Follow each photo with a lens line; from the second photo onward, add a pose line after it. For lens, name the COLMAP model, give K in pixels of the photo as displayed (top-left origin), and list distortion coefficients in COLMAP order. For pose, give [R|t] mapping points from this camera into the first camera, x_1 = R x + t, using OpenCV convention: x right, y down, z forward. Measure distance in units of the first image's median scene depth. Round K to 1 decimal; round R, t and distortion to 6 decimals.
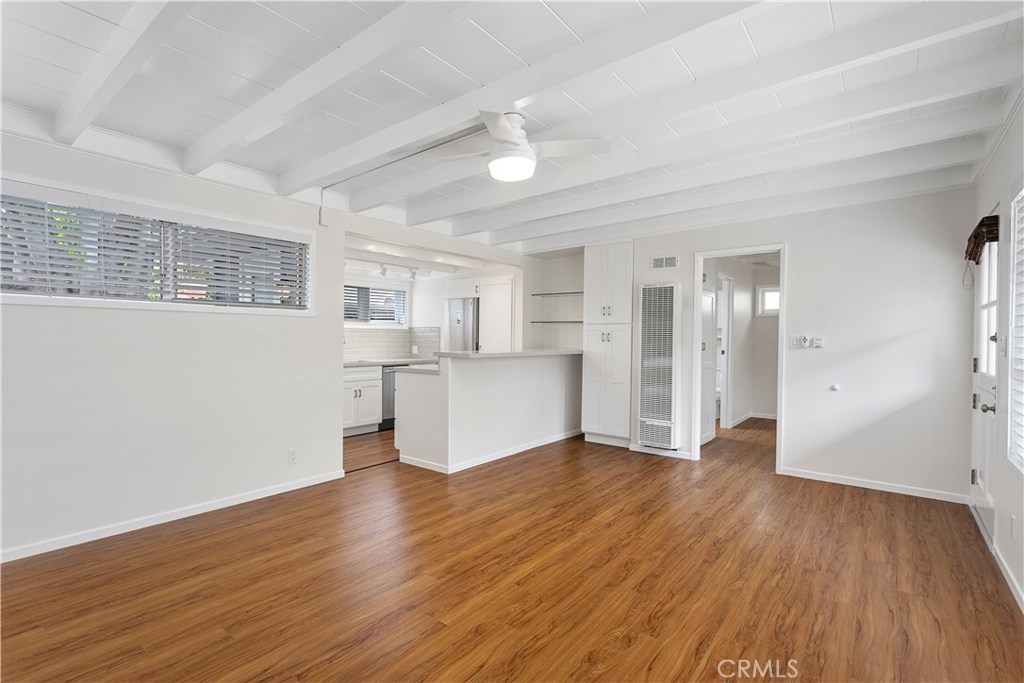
lens RADIAL K [[487.1, 0, 514.7], [0, 487.1, 340.0], [0, 0, 1]] dist [0.001250, 0.000709]
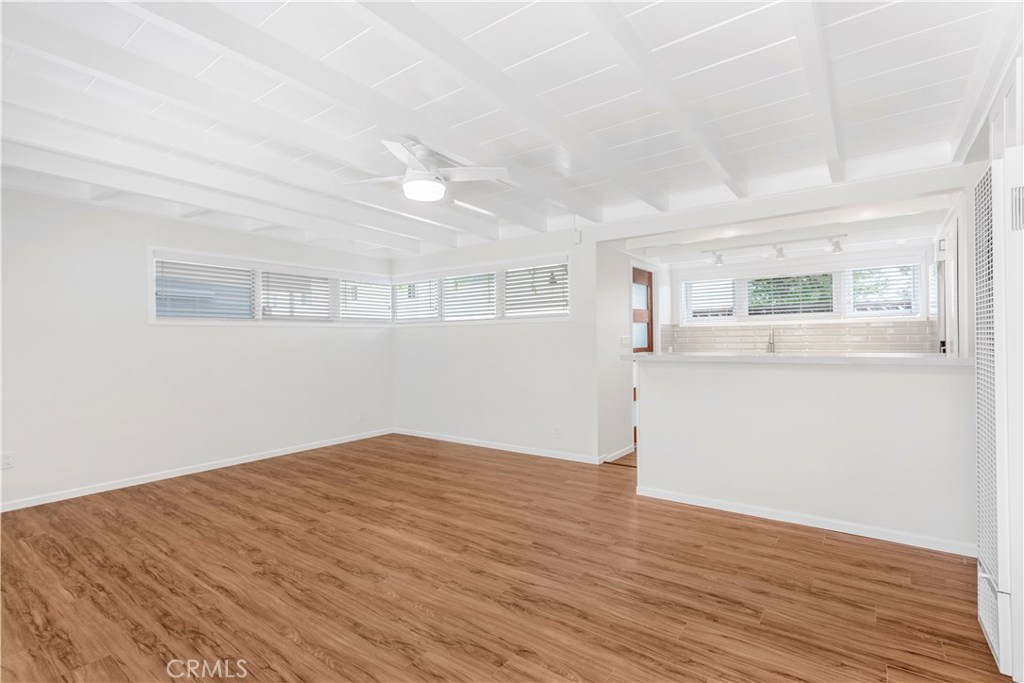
lens RADIAL K [[487.1, 0, 514.7], [0, 487.1, 340.0], [0, 0, 1]] dist [0.001250, 0.000709]
pose [[0.013551, -0.007469, -0.999880, 0.940459], [0.009936, 0.999924, -0.007335, 0.006120], [0.999859, -0.009835, 0.013624, 0.993997]]
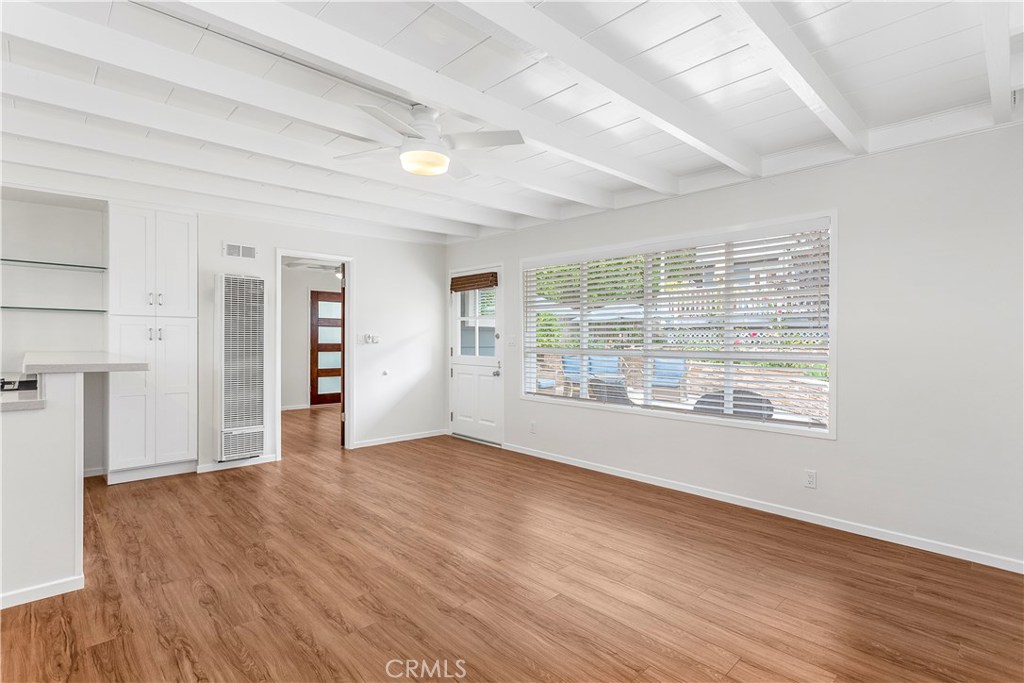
lens RADIAL K [[483.4, 0, 513.0], [0, 483.4, 337.6], [0, 0, 1]] dist [0.001378, 0.000404]
pose [[0.146968, -0.006959, 0.989117, -0.770594], [-0.002811, 0.999968, 0.007453, -0.012970], [-0.989137, -0.003876, 0.146944, 0.574348]]
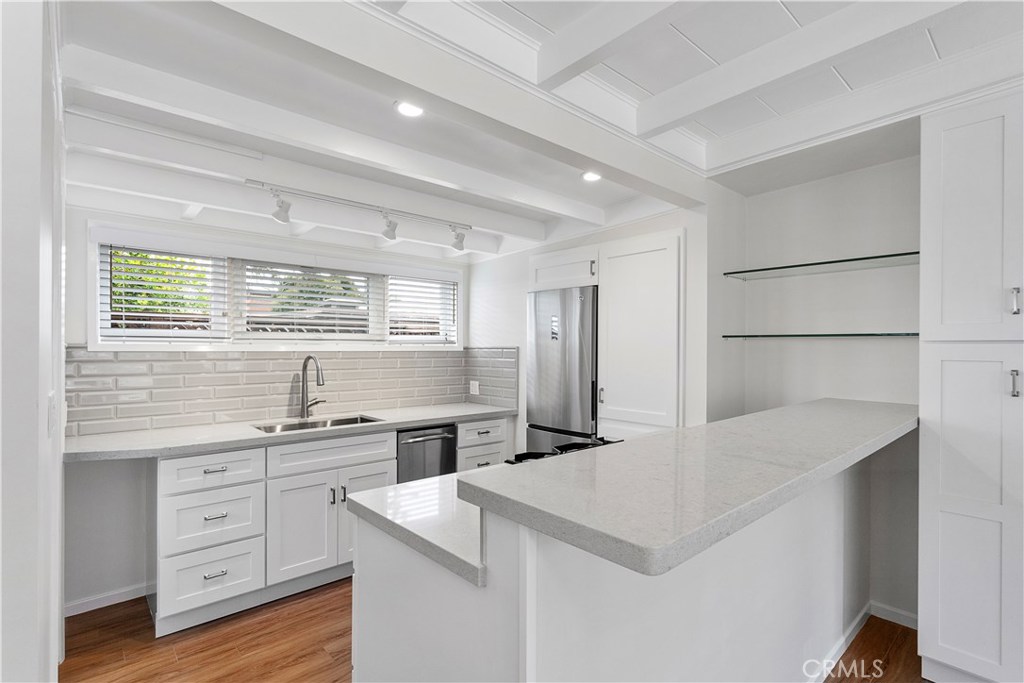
lens RADIAL K [[490.5, 0, 509.0], [0, 490.5, 358.7], [0, 0, 1]] dist [0.000056, 0.001061]
pose [[0.981382, -0.001527, -0.192059, -0.132449], [0.004172, 0.999902, 0.013365, -0.045246], [0.192019, -0.013917, 0.981292, 1.031979]]
